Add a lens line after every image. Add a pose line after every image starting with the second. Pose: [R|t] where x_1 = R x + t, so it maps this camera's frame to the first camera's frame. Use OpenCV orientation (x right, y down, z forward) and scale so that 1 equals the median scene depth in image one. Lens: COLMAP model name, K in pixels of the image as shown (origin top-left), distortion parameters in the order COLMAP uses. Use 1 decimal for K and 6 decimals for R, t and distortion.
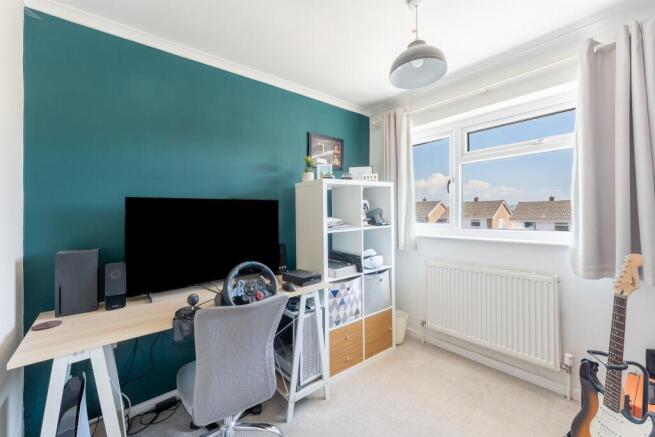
lens RADIAL K [[264.2, 0, 328.9], [0, 264.2, 215.1], [0, 0, 1]] dist [-0.000482, 0.000083]
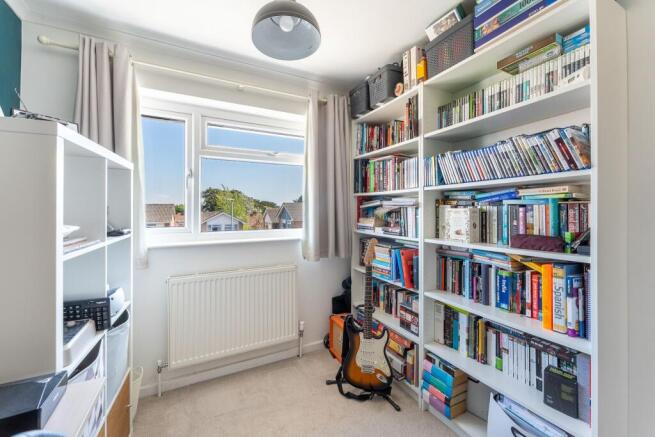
lens RADIAL K [[270.7, 0, 327.5], [0, 270.7, 212.4], [0, 0, 1]] dist [0.019776, -0.000056]
pose [[0.234841, 0.001342, 0.972033, -0.318522], [0.004173, 0.999988, -0.002389, -0.011114], [-0.972025, 0.004617, 0.234833, 0.471593]]
